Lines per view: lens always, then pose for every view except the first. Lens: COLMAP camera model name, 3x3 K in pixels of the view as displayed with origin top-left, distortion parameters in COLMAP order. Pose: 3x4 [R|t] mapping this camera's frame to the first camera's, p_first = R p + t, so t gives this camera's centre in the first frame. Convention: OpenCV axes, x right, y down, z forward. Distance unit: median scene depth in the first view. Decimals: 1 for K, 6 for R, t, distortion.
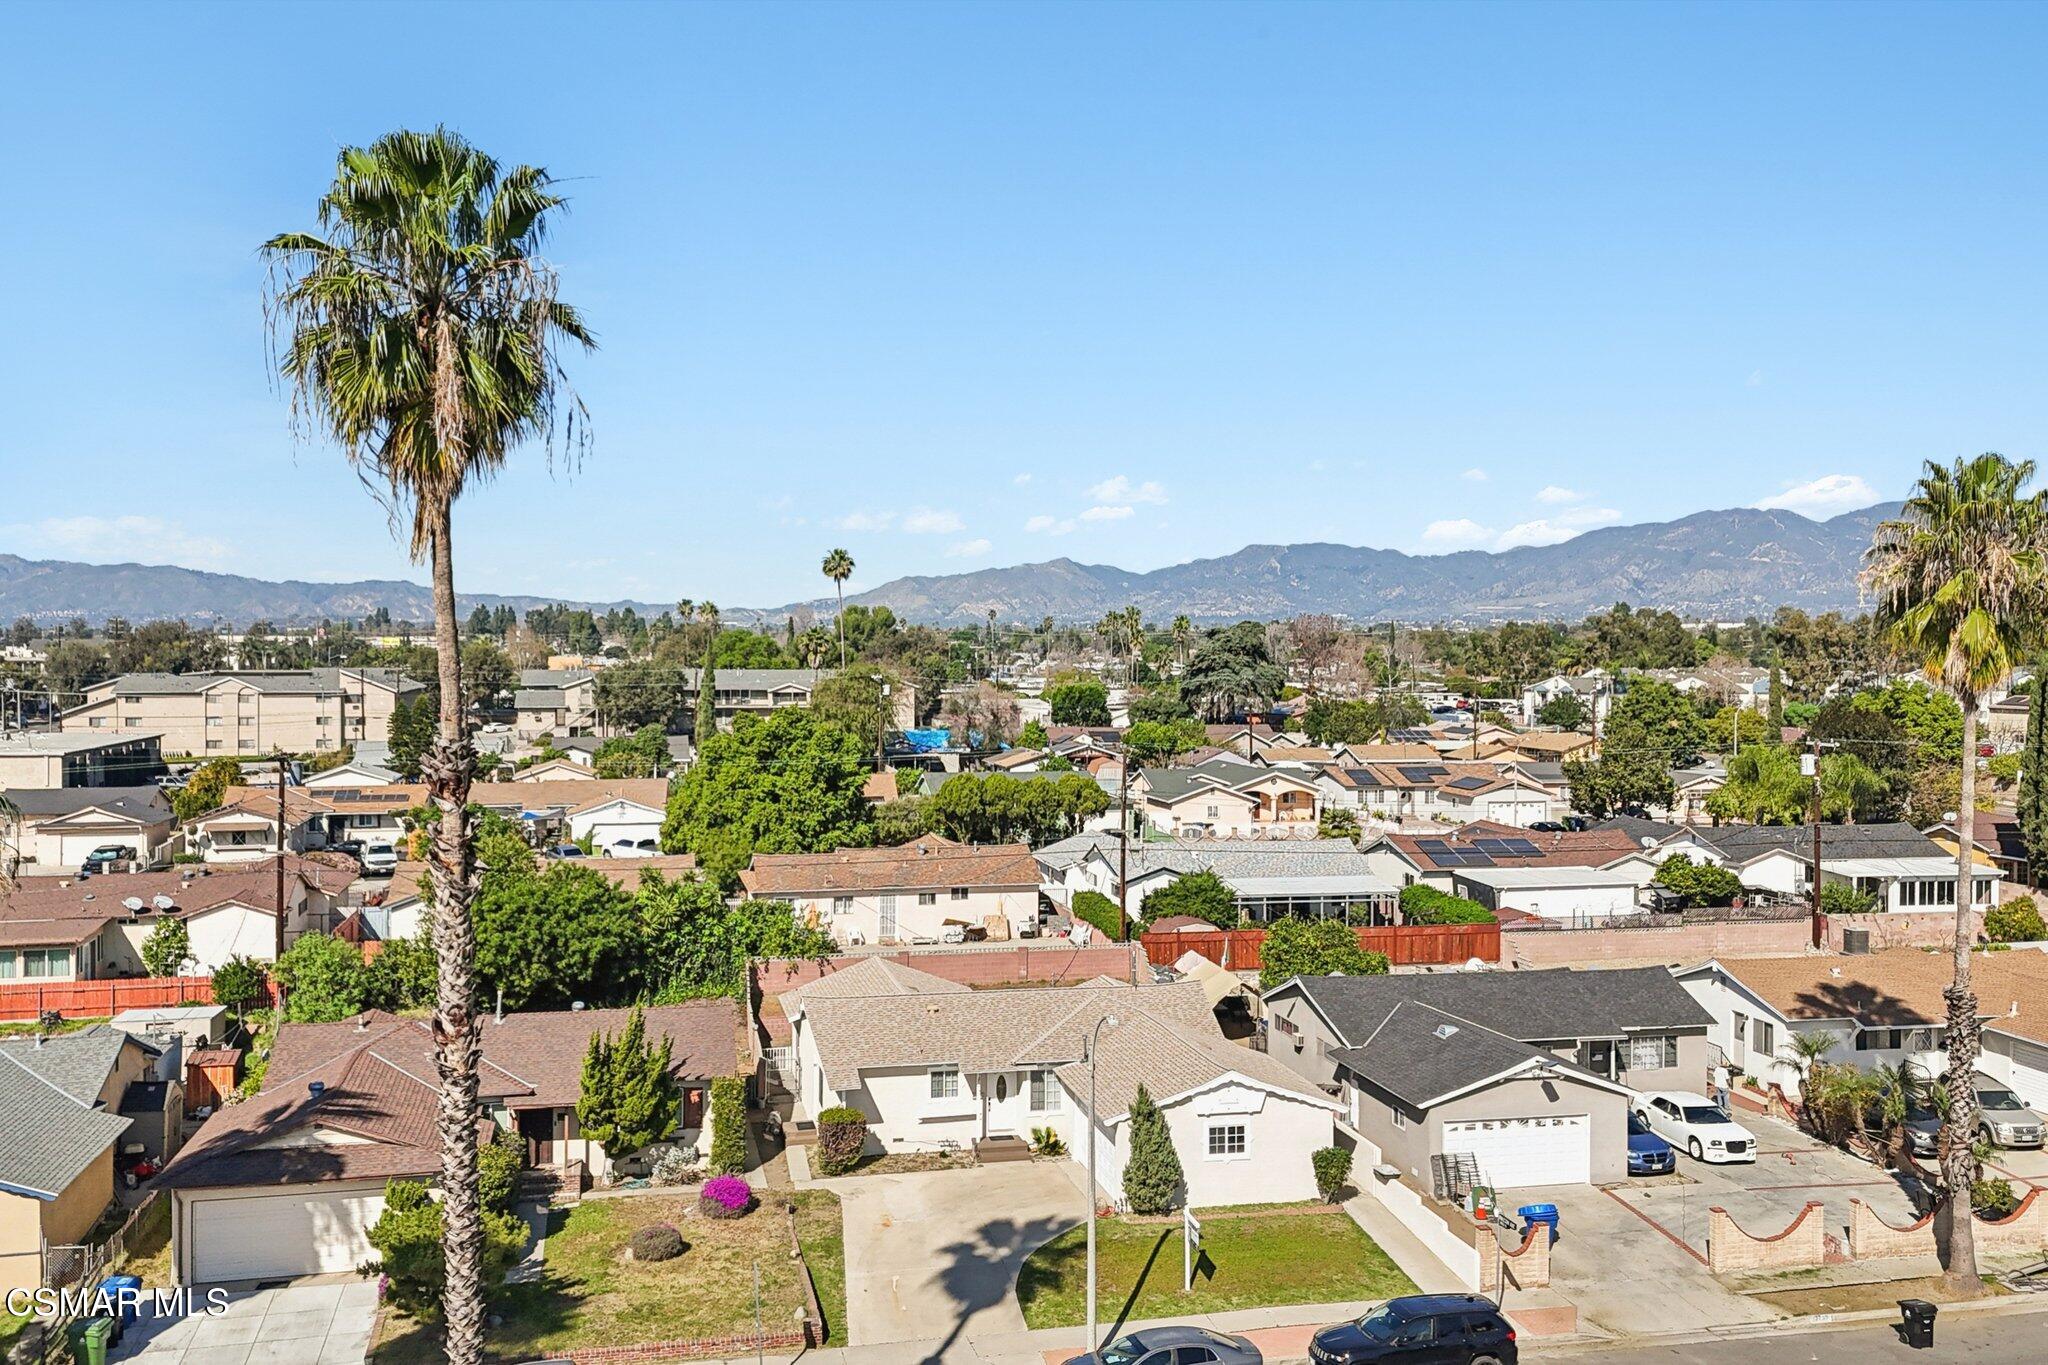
lens RADIAL K [[1753.9, 0, 1024.0], [0, 1753.9, 682.5], [0, 0, 1]] dist [0.087527, -0.096277]
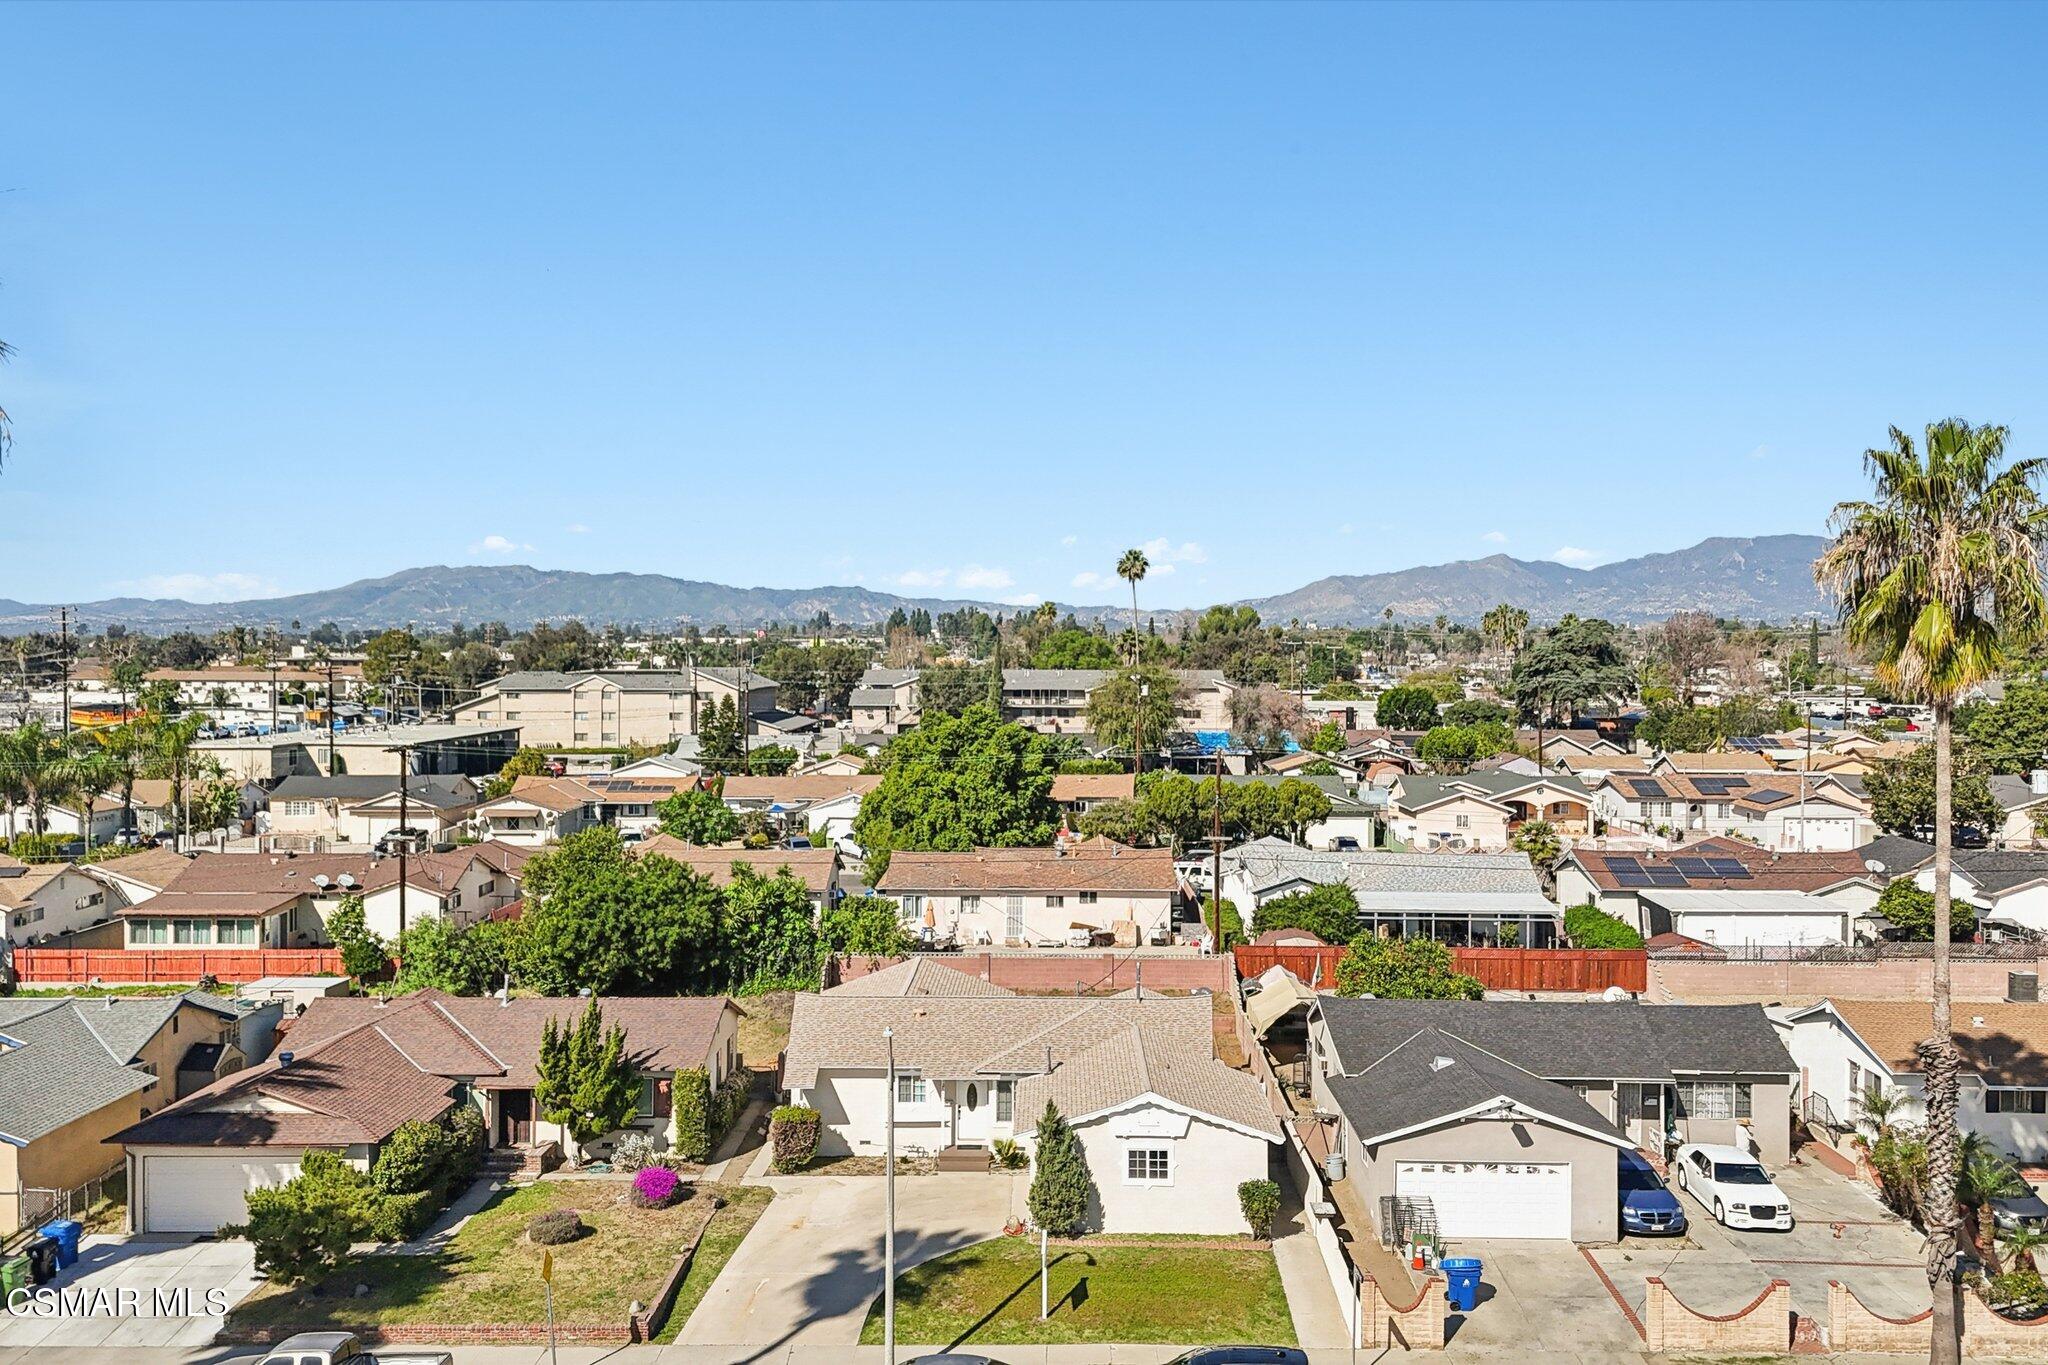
lens RADIAL K [[1753.9, 0, 1024.0], [0, 1753.9, 682.5], [0, 0, 1]] dist [0.087527, -0.096277]
pose [[0.972538, 0.004758, -0.232698, 0.209616], [-0.004872, 0.999988, 0.000084, 0.000139], [0.232695, 0.001052, 0.972549, 0.047069]]
